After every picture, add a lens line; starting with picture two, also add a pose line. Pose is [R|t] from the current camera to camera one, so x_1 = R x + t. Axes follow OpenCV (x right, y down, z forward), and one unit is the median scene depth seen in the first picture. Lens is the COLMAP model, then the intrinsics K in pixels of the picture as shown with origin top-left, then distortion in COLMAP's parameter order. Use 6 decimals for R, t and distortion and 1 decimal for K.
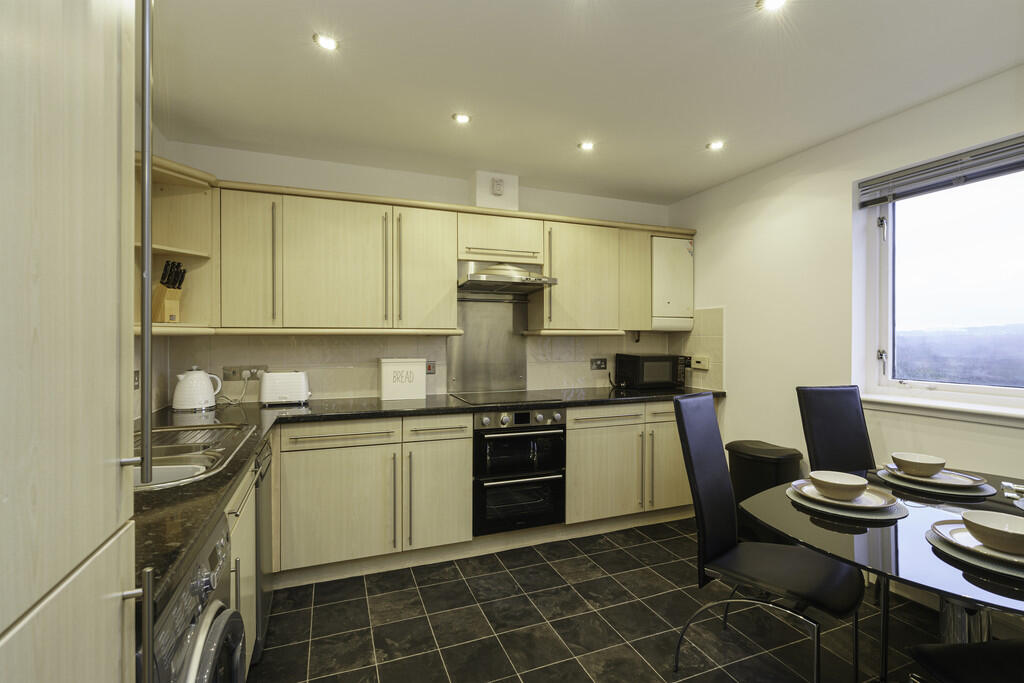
lens RADIAL K [[458.8, 0, 509.8], [0, 458.8, 341.1], [0, 0, 1]] dist [-0.004141, -0.000352]
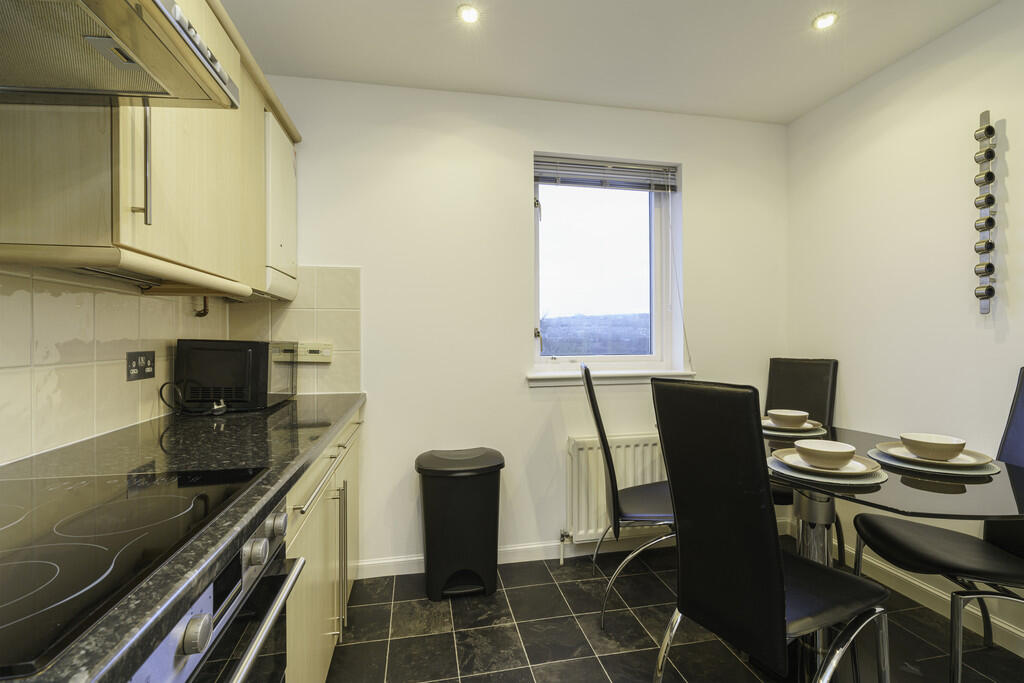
lens RADIAL K [[447.2, 0, 488.2], [0, 447.2, 334.1], [0, 0, 1]] dist [-0.000798, -0.000066]
pose [[0.218269, 0.004435, 0.975879, -0.125943], [0.006750, 0.999959, -0.006054, 0.027418], [-0.975865, 0.007908, 0.218230, 0.626480]]
